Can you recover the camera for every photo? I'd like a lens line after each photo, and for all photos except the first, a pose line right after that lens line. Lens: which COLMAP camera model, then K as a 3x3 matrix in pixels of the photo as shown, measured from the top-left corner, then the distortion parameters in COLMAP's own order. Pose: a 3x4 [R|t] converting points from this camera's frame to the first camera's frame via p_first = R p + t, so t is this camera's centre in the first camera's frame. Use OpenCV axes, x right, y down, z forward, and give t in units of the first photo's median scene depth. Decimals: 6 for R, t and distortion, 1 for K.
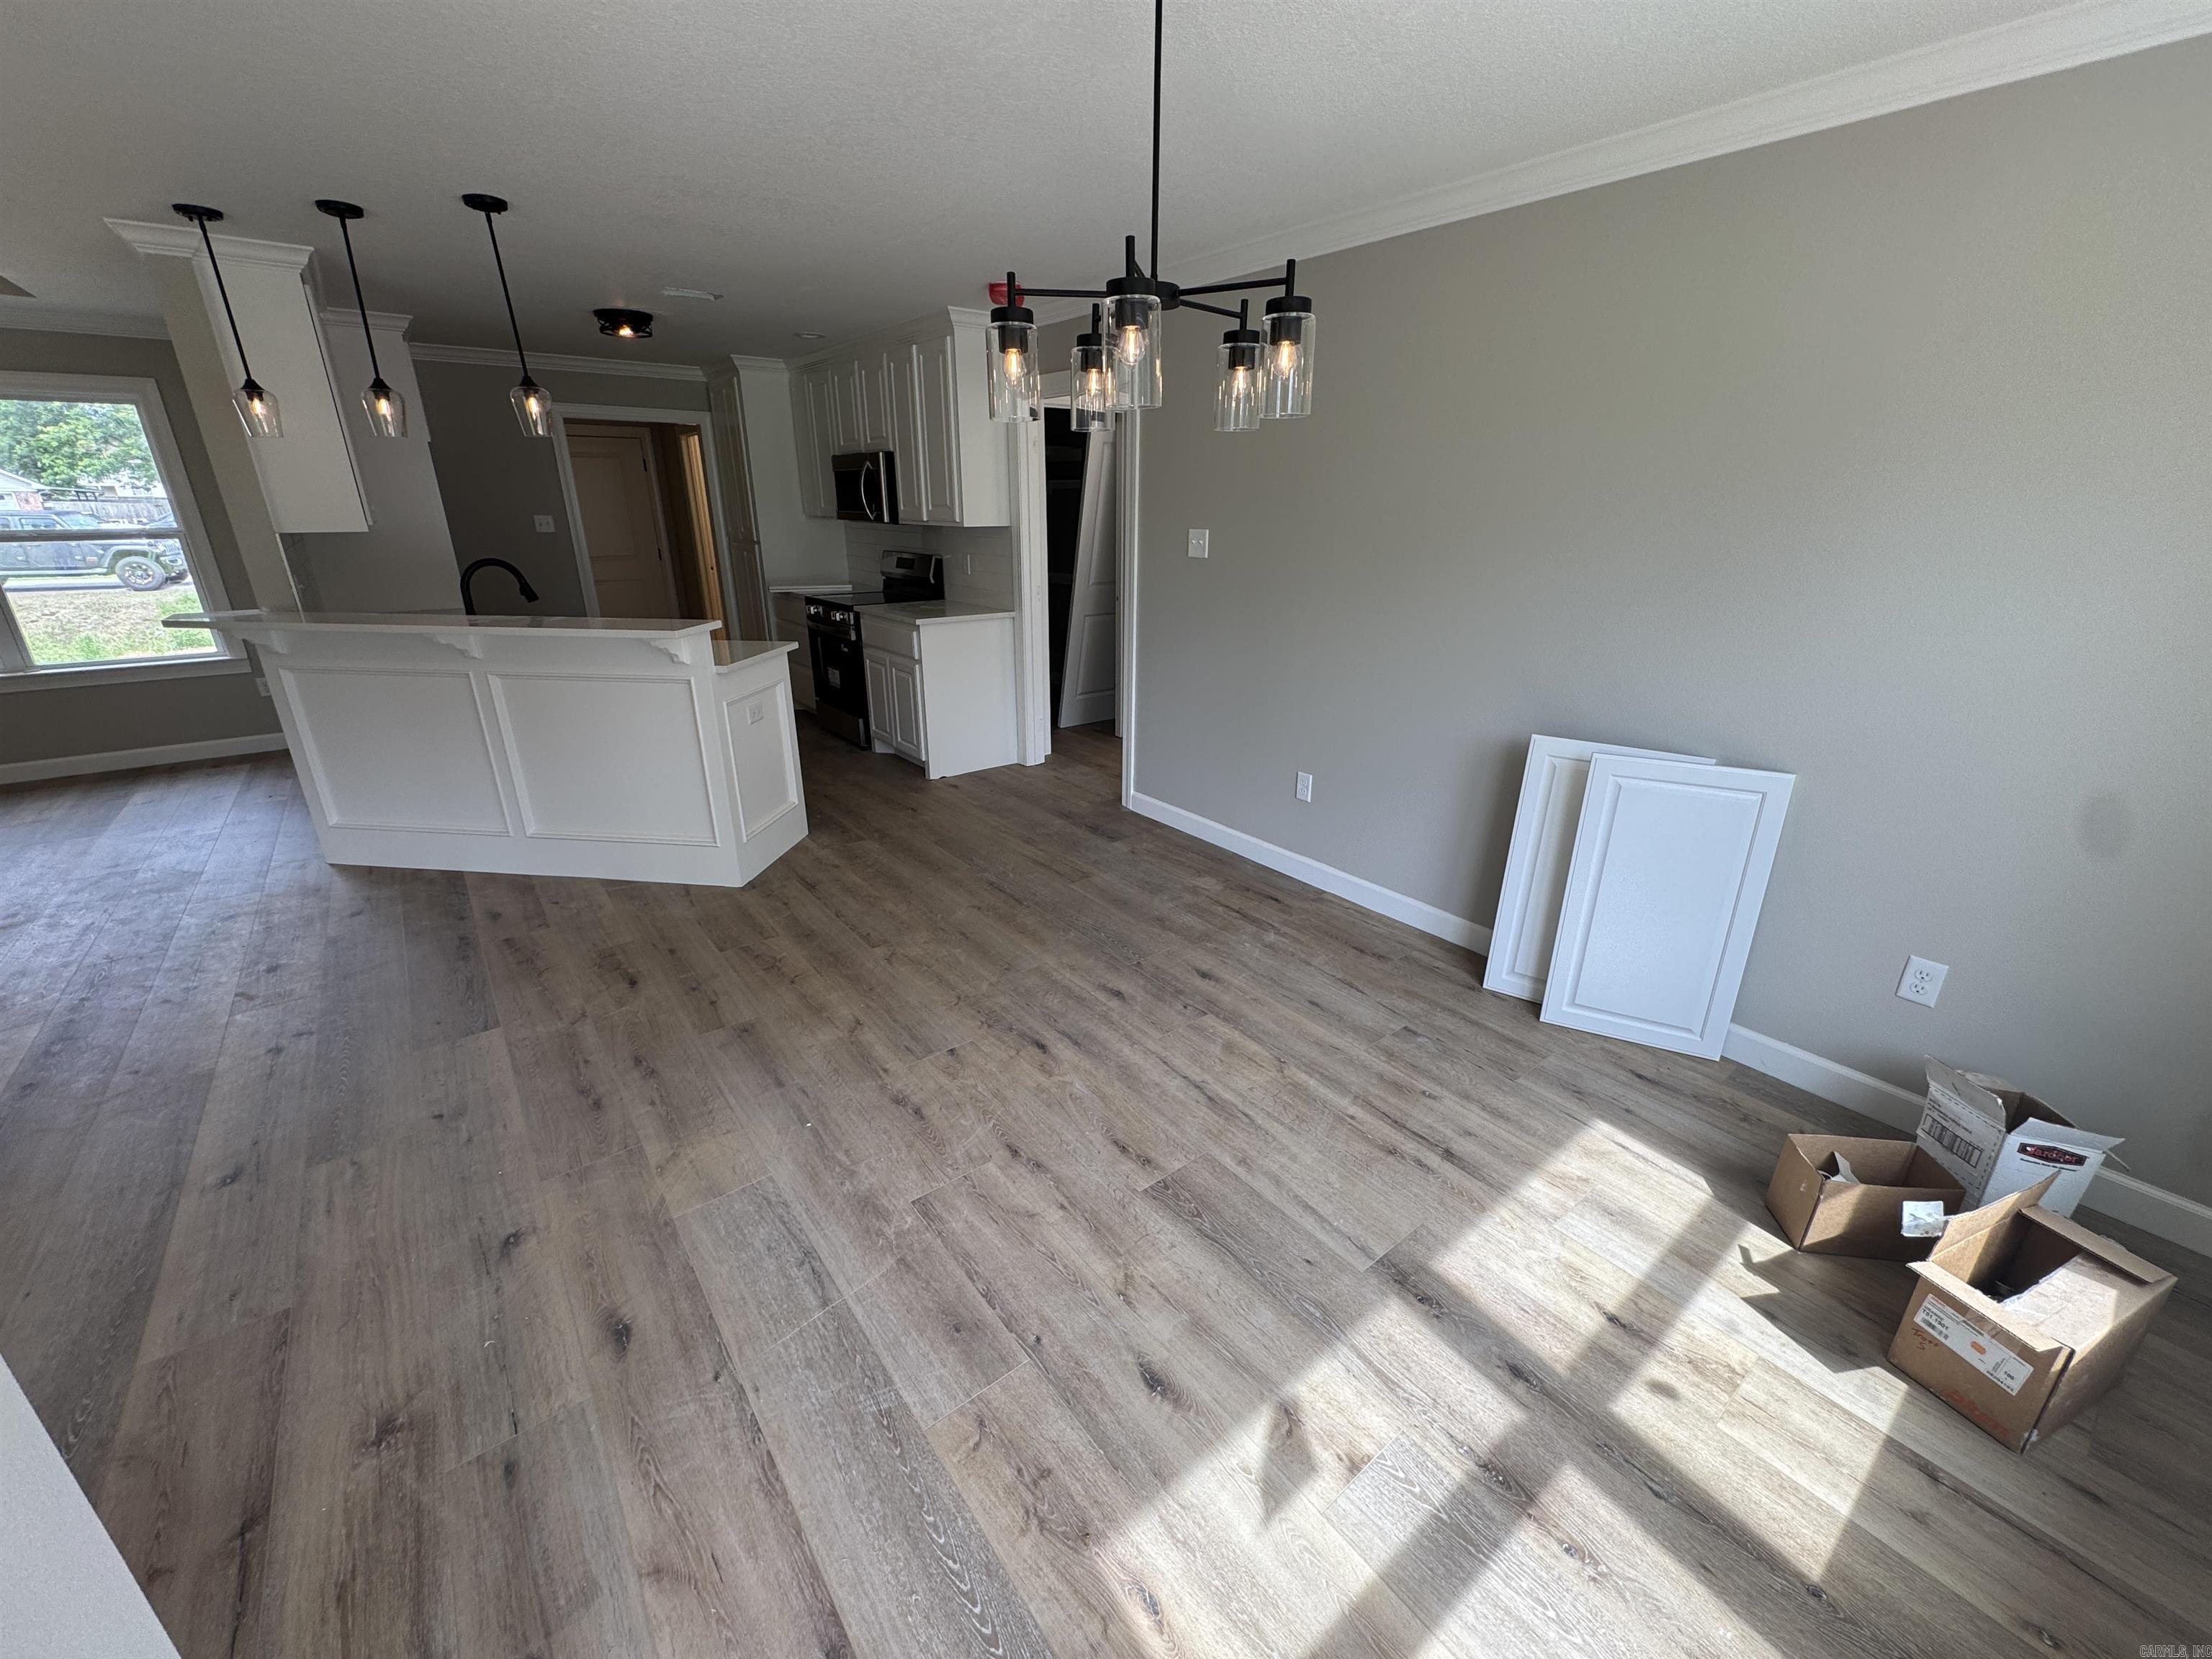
lens RADIAL K [[879.6, 0, 1107.9], [0, 879.6, 827.8], [0, 0, 1]] dist [-0.001388, 0.000215]
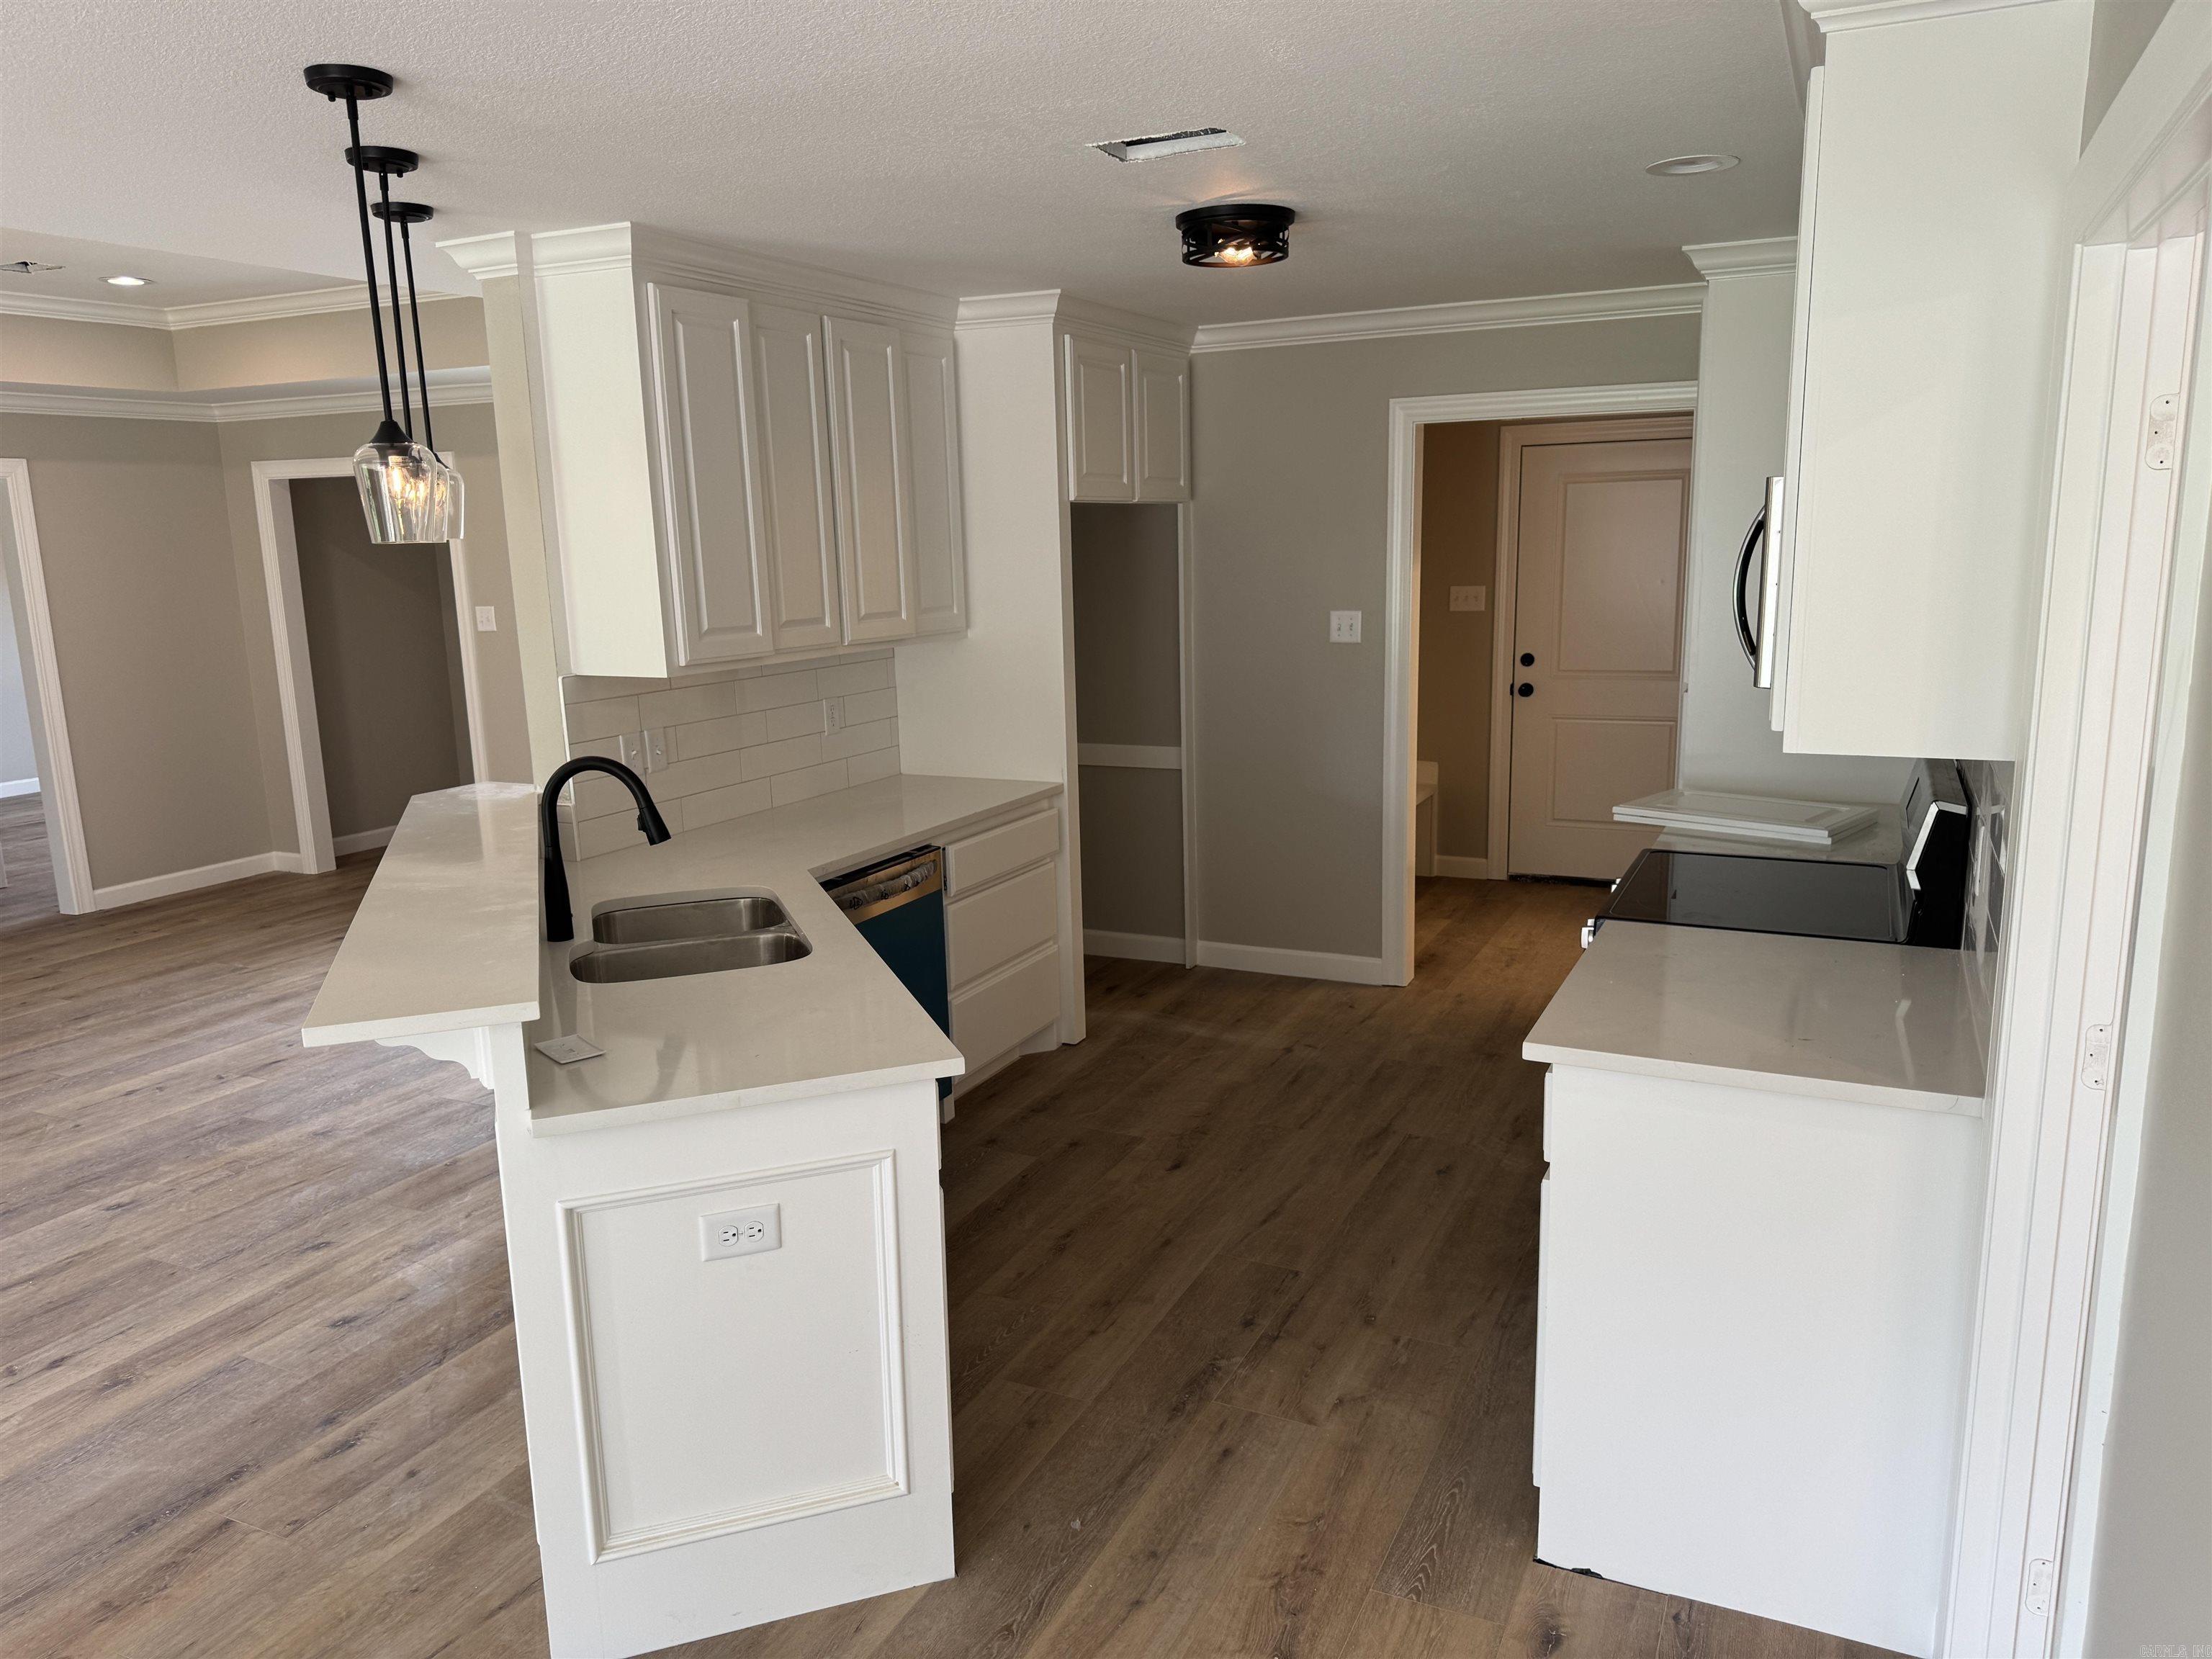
lens RADIAL K [[1557.4, 0, 1096.7], [0, 1557.4, 842.6], [0, 0, 1]] dist [0.001533, -0.001581]
pose [[0.443661, 0.160840, -0.881644, 0.262129], [-0.286750, 0.957523, 0.030385, -0.443817], [0.849082, 0.239331, 0.470937, 1.002921]]
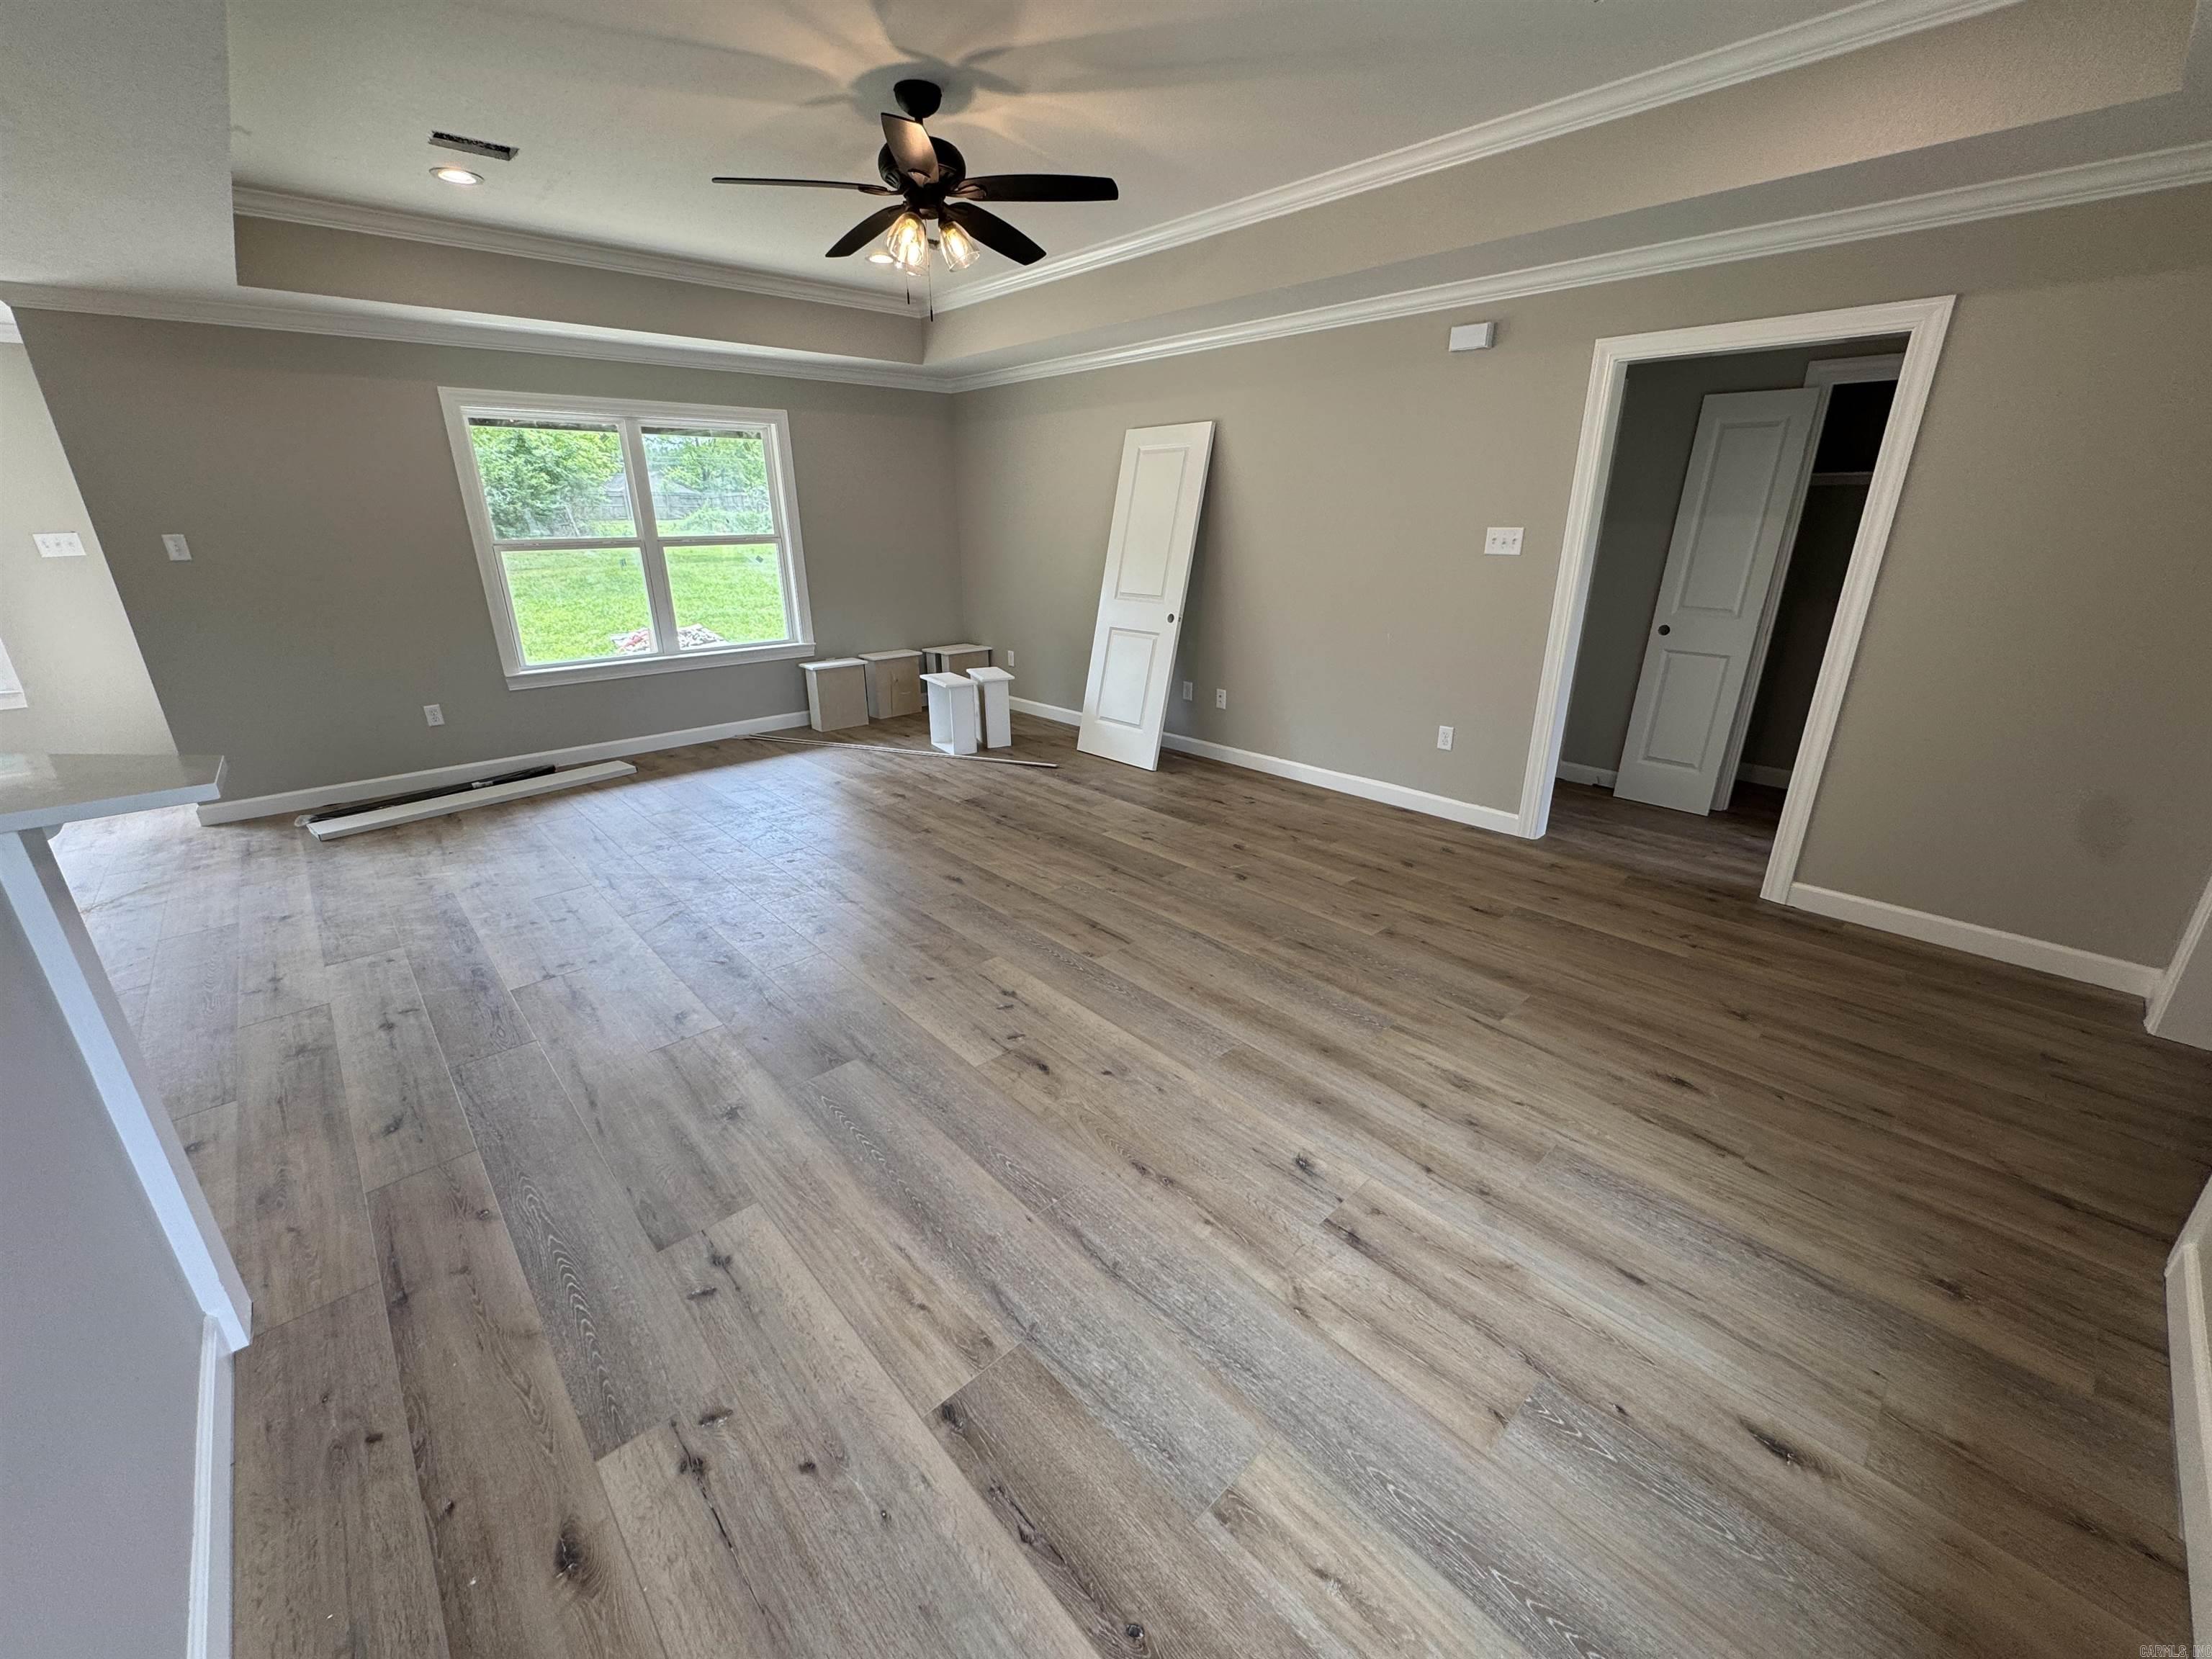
lens RADIAL K [[879.6, 0, 1107.9], [0, 879.6, 827.8], [0, 0, 1]] dist [-0.001388, 0.000215]
pose [[-0.996686, 0.023397, -0.077908, -1.723126], [-0.032541, 0.763090, 0.645472, -0.605702], [0.074553, 0.645868, -0.759800, 1.613100]]
